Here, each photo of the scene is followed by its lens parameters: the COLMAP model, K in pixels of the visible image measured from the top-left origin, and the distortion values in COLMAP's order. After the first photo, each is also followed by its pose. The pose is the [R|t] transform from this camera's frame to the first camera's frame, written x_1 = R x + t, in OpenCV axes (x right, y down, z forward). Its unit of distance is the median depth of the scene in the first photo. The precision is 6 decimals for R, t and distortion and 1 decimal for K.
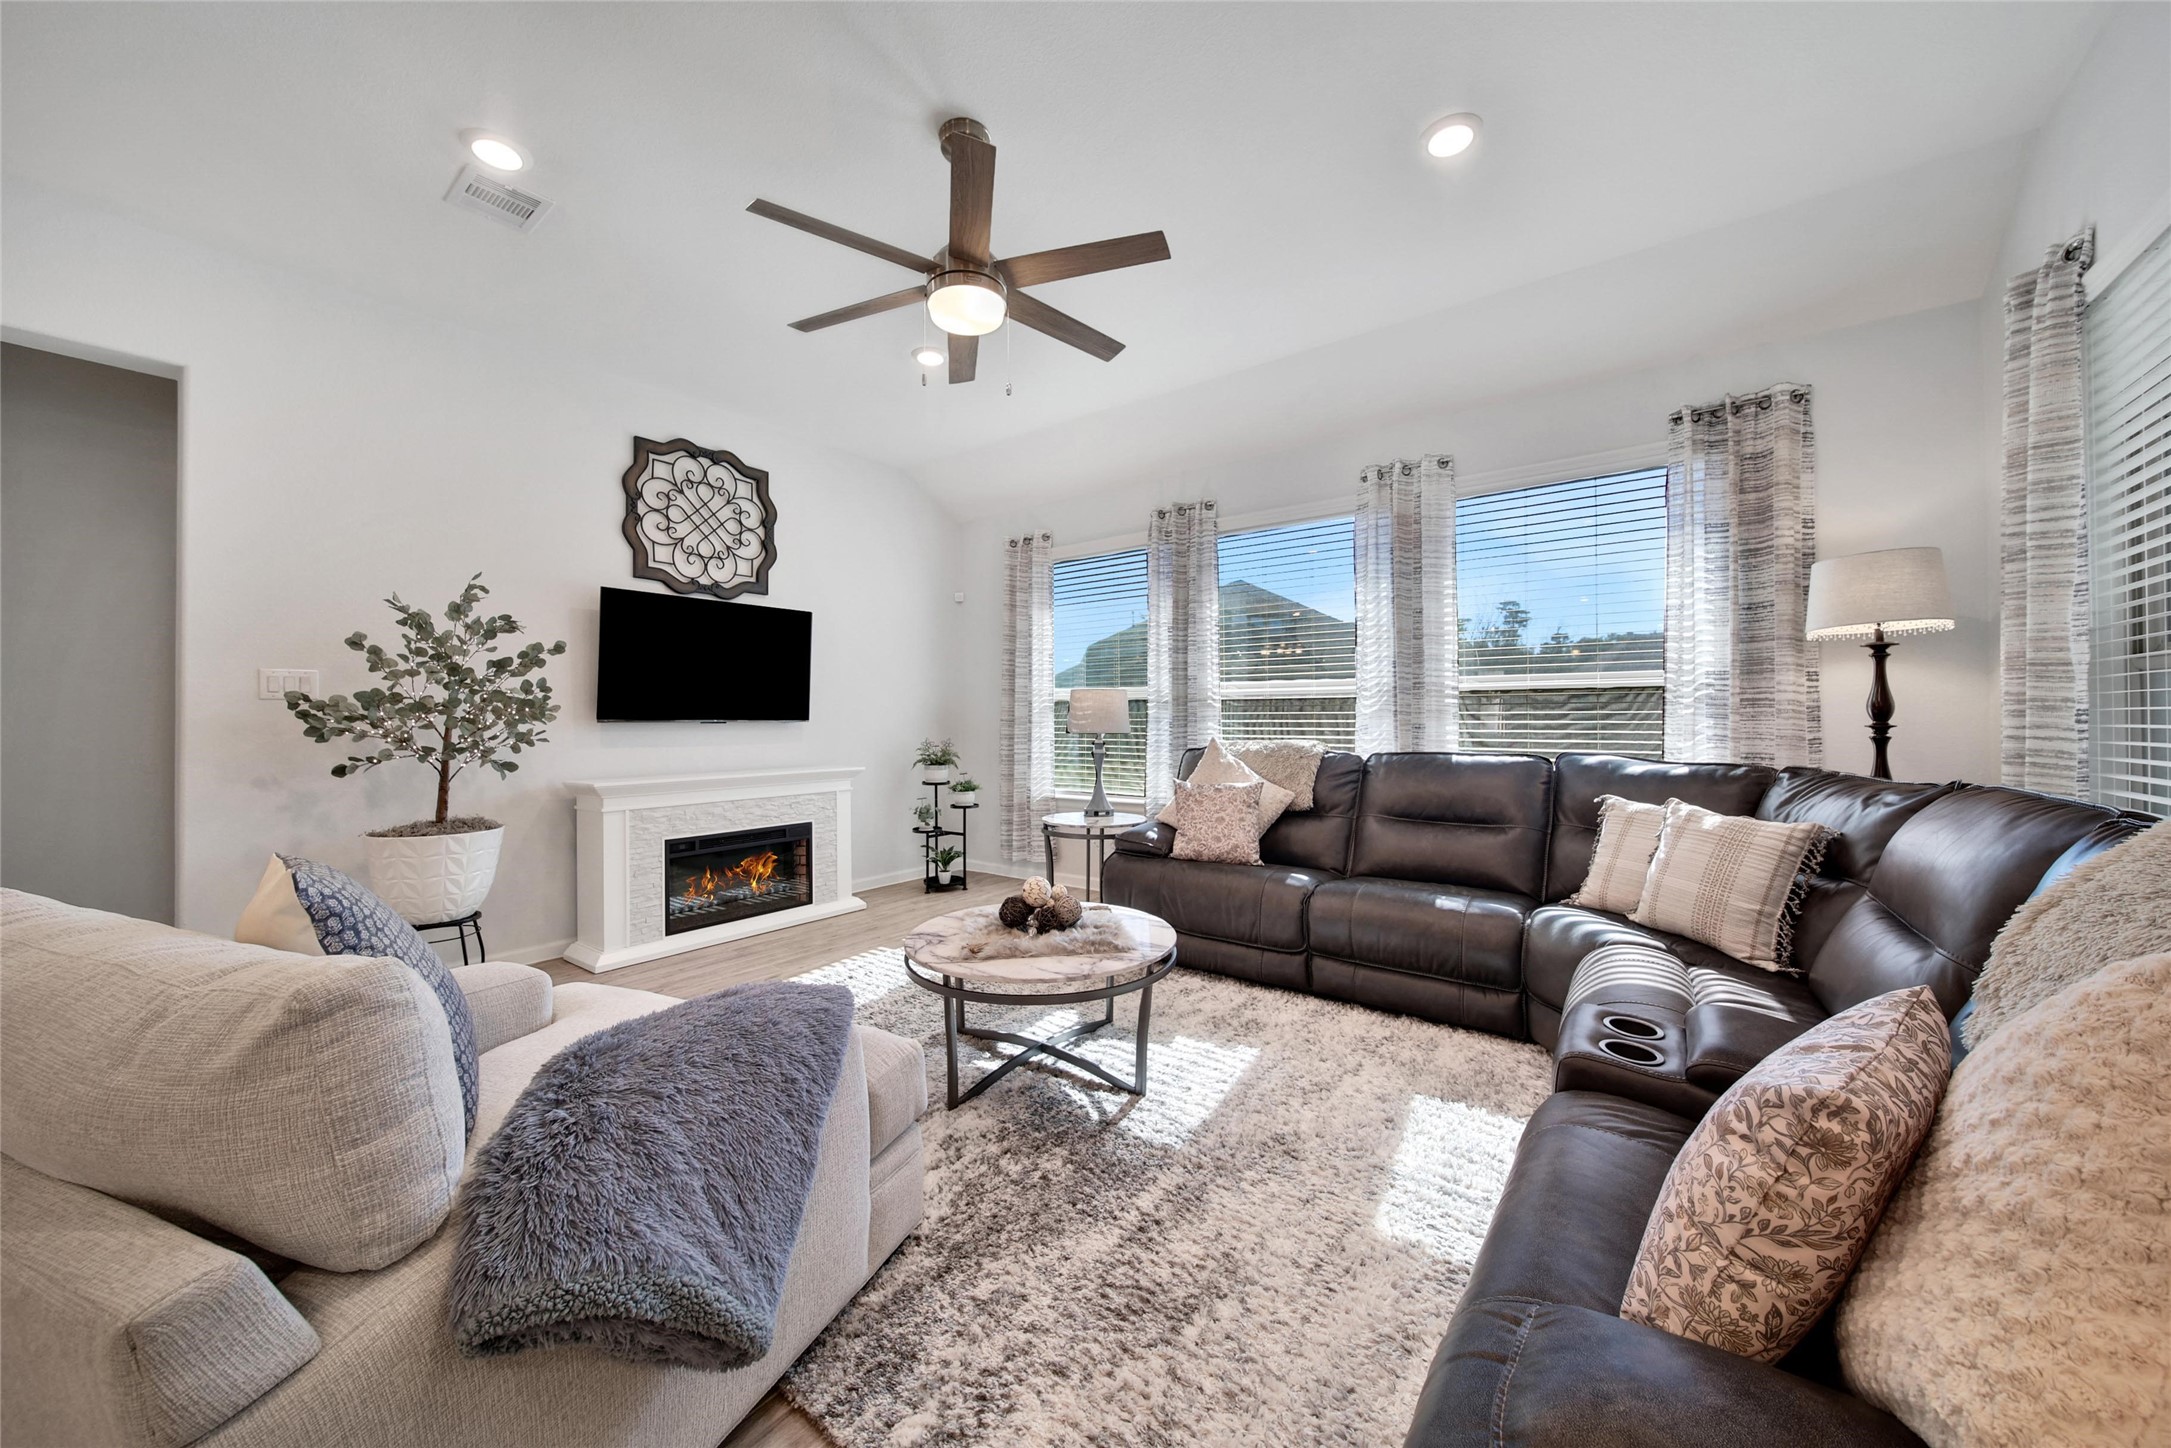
lens RADIAL K [[750.5, 0, 1106.7], [0, 750.5, 717.6], [0, 0, 1]] dist [-0.002509, -0.001224]
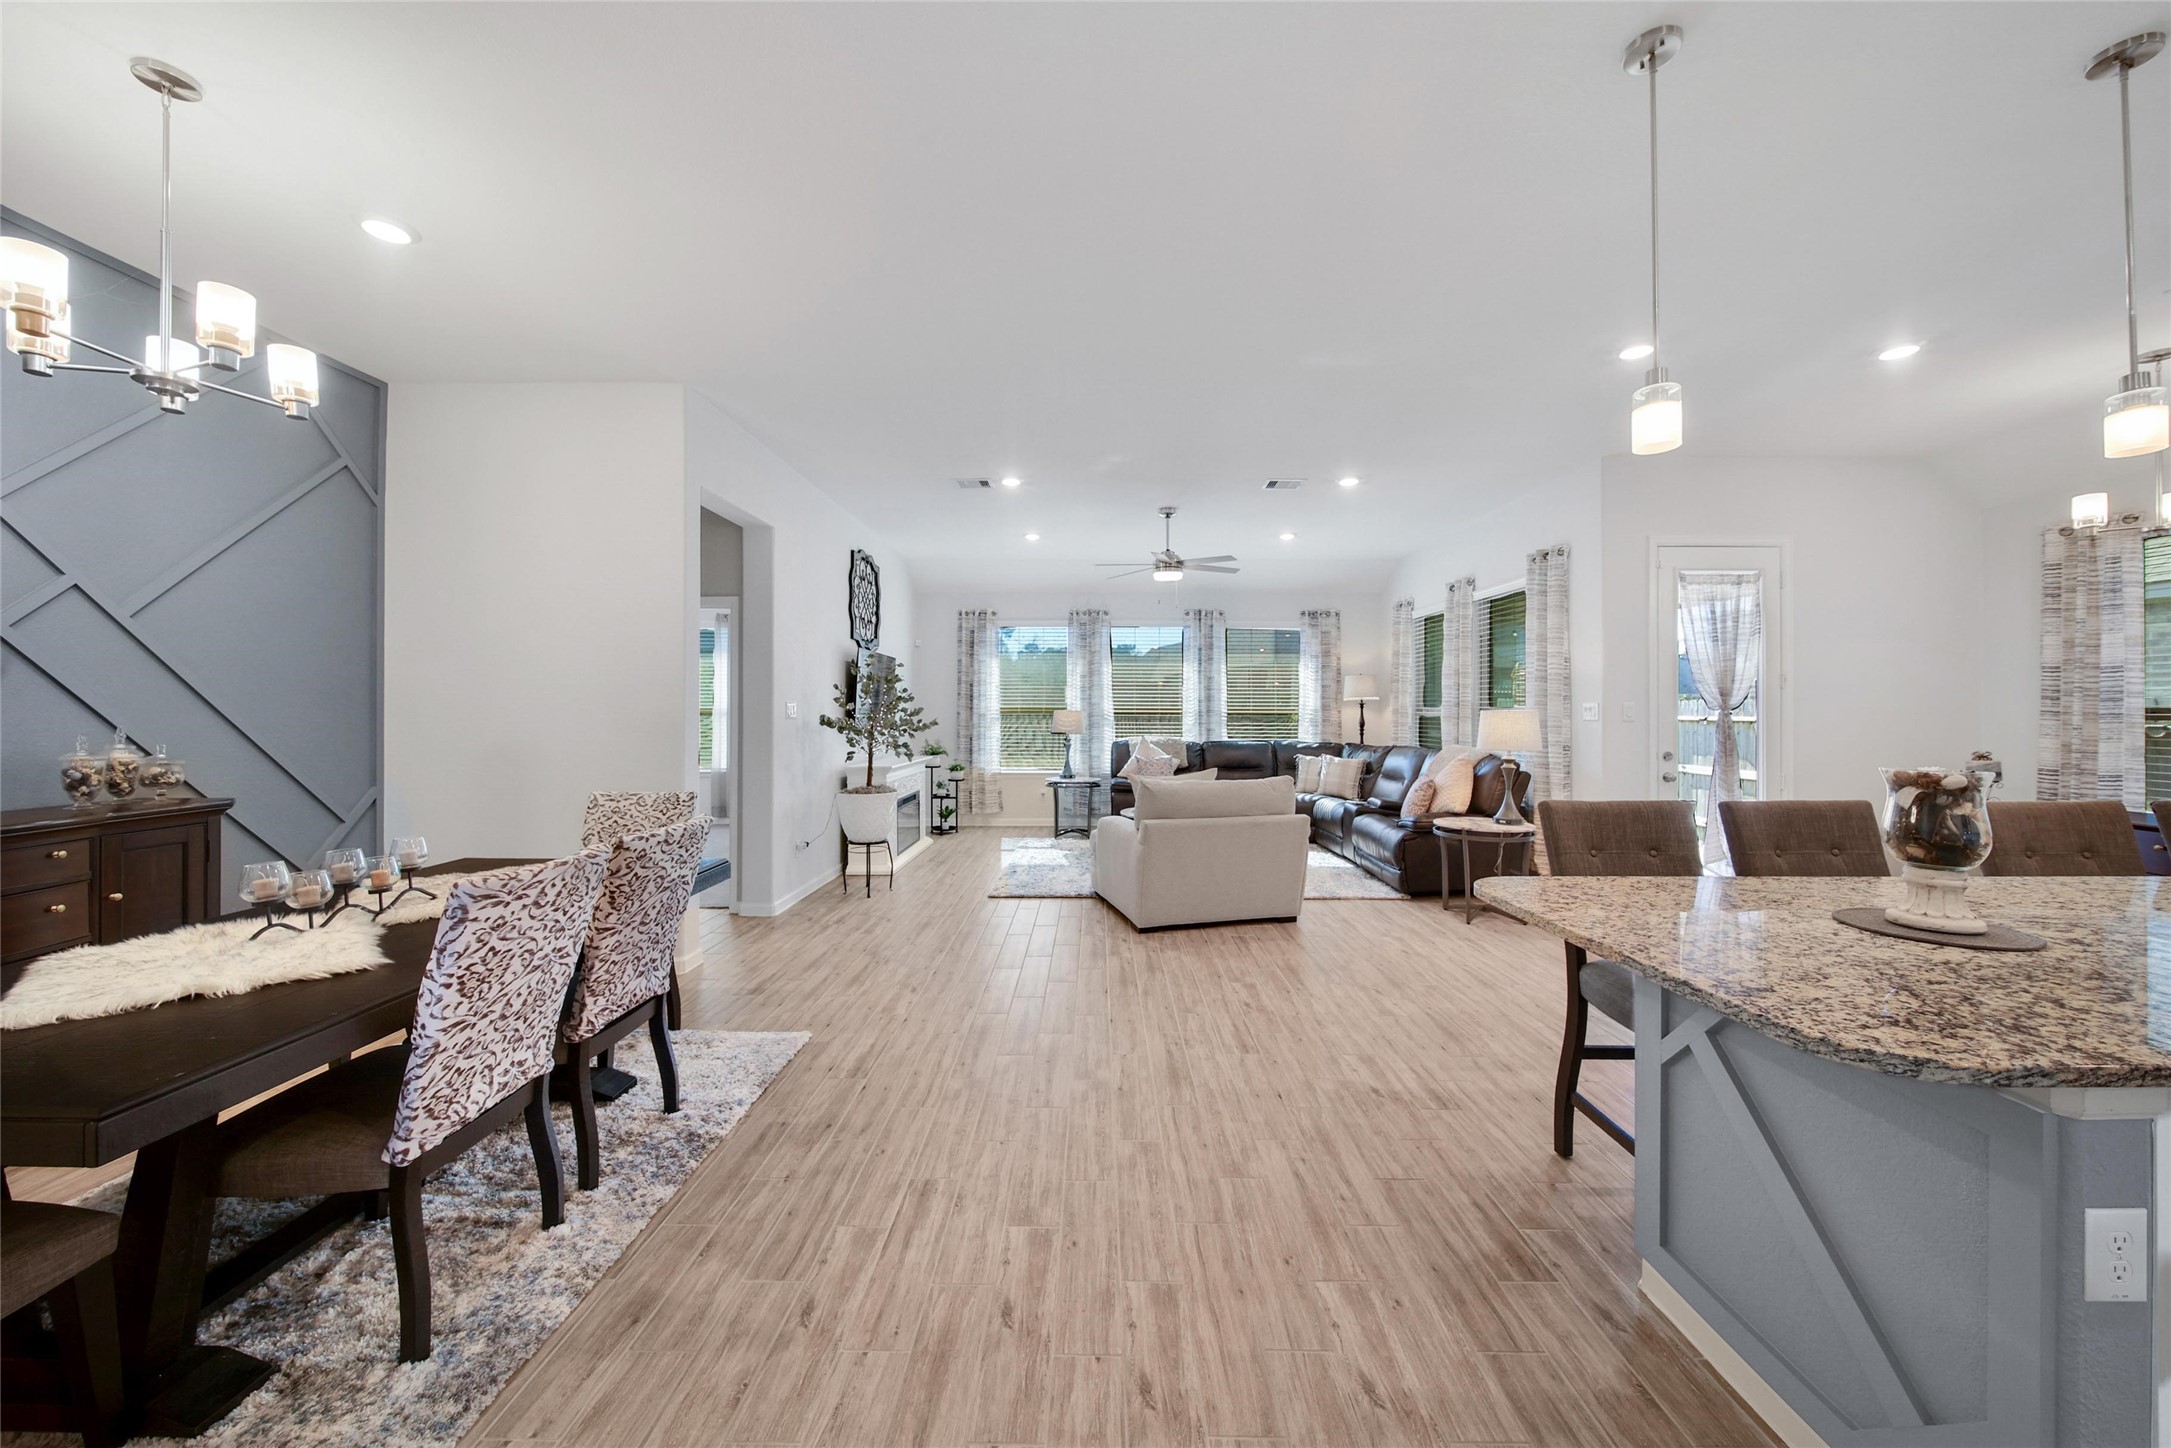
lens RADIAL K [[770.1, 0, 1101.5], [0, 770.1, 710.5], [0, 0, 1]] dist [0.001796, -0.001850]
pose [[0.801984, 0.009595, 0.597268, -1.175604], [-0.007262, 0.999954, -0.006313, -0.027453], [-0.597301, 0.000726, 0.802017, -0.621496]]
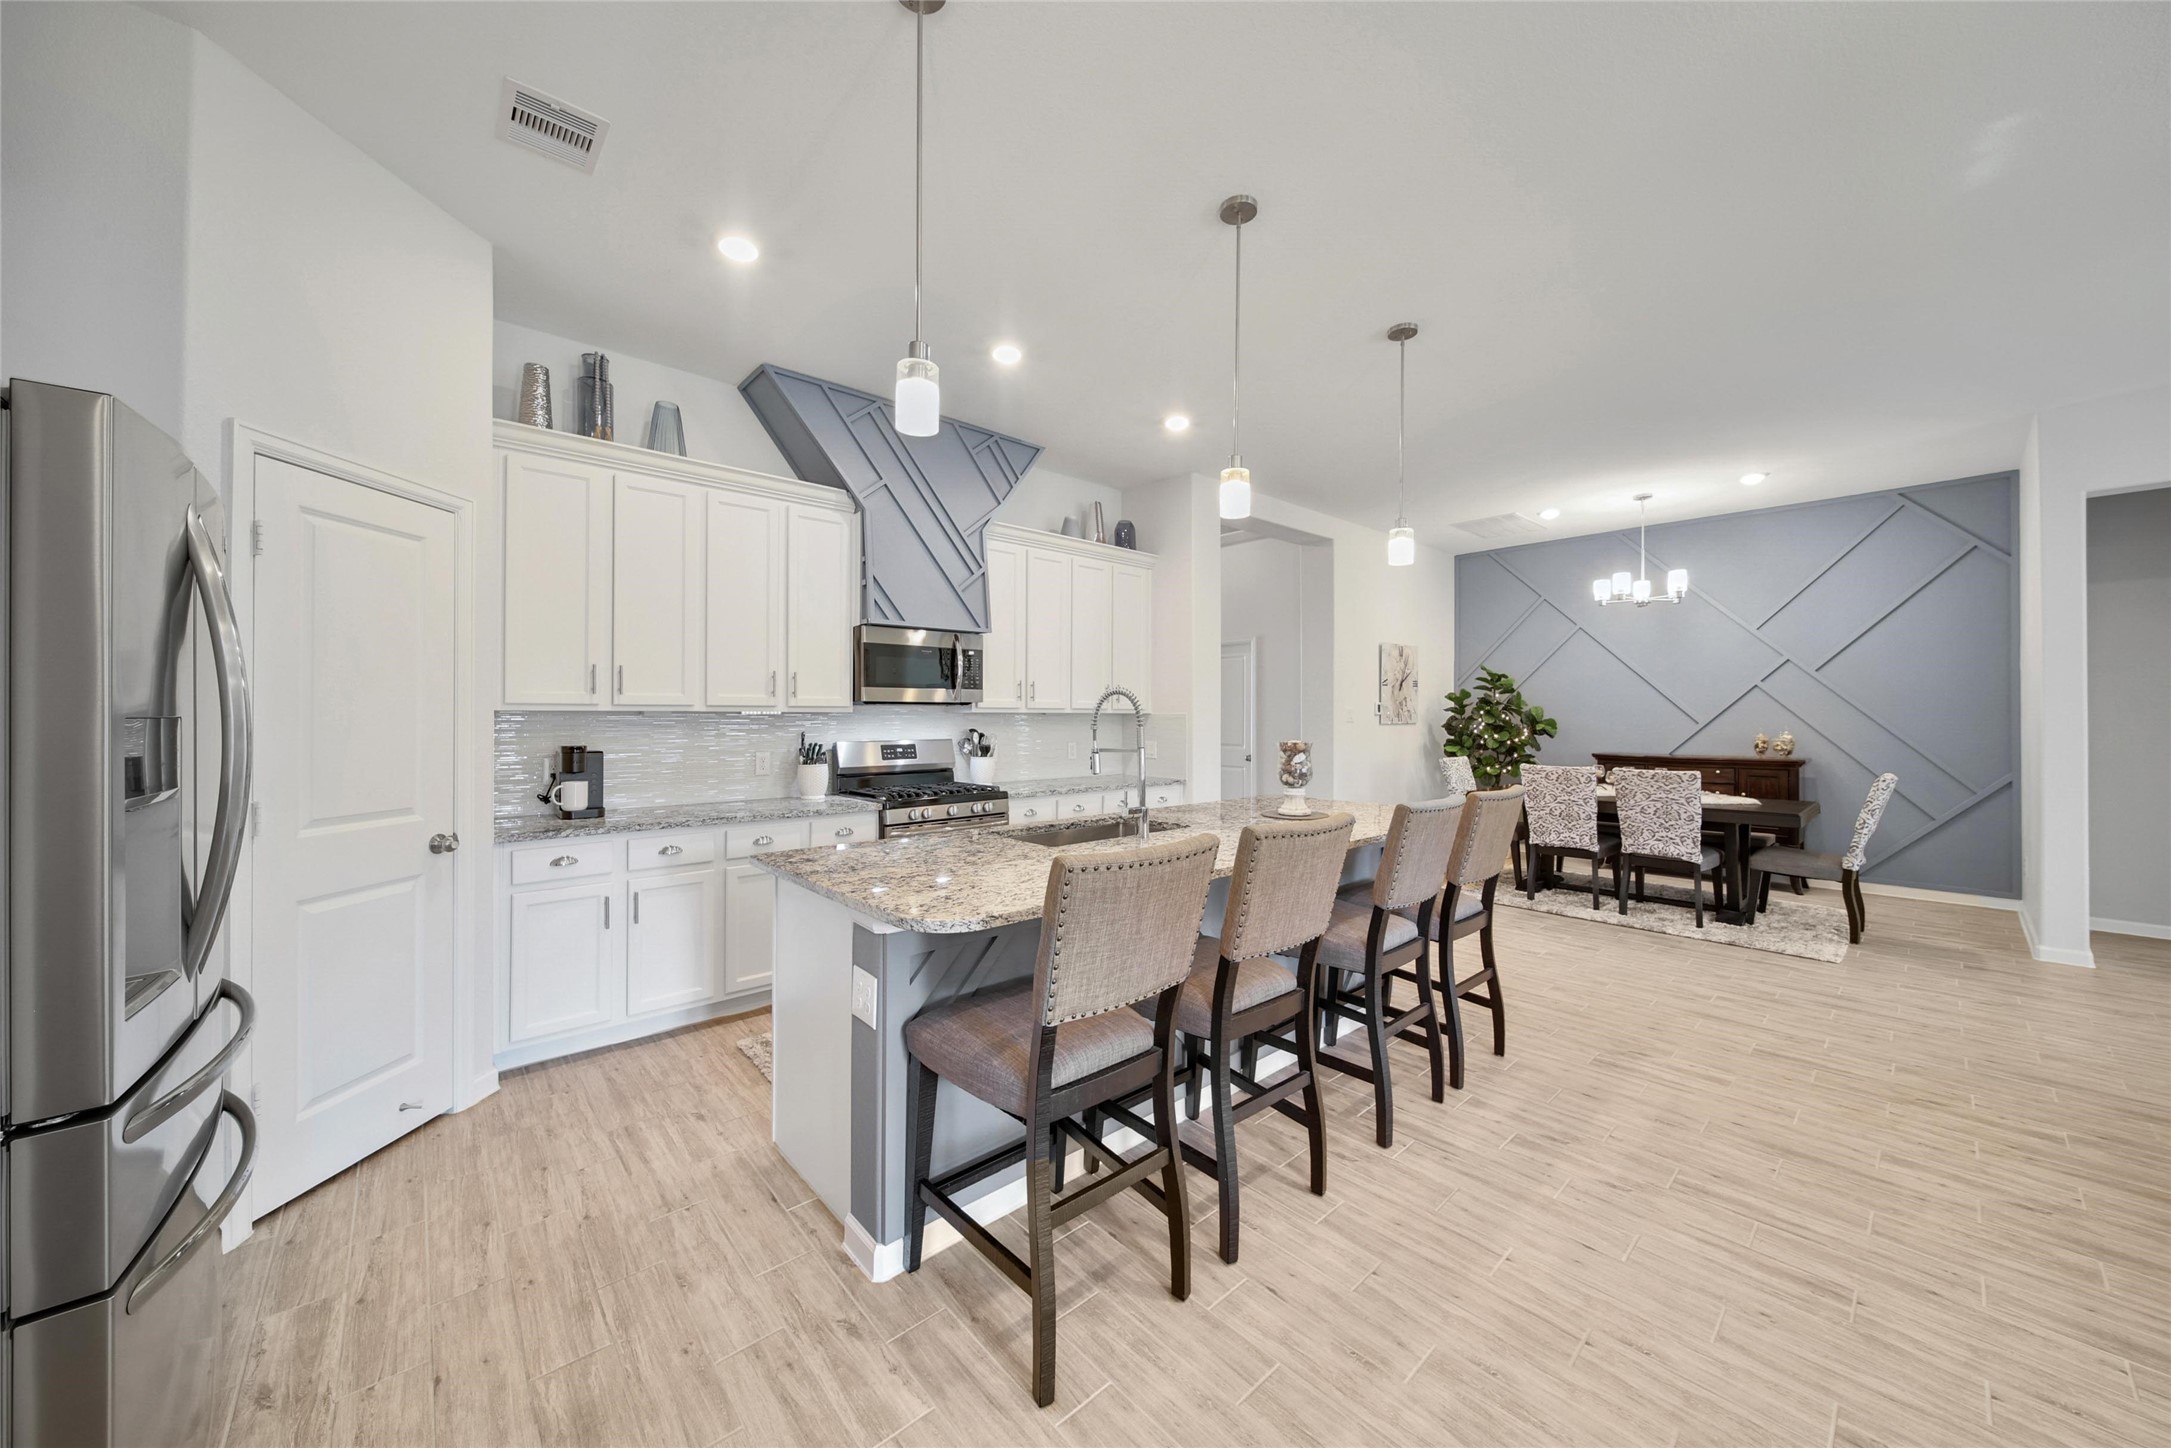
lens RADIAL K [[784.6, 0, 1100.3], [0, 784.6, 704.8], [0, 0, 1]] dist [0.002954, -0.001661]
pose [[-0.171094, -0.002707, -0.985251, 0.273318], [-0.002438, 0.999994, -0.002324, -0.042280], [0.985252, 0.002004, -0.171100, -0.618484]]
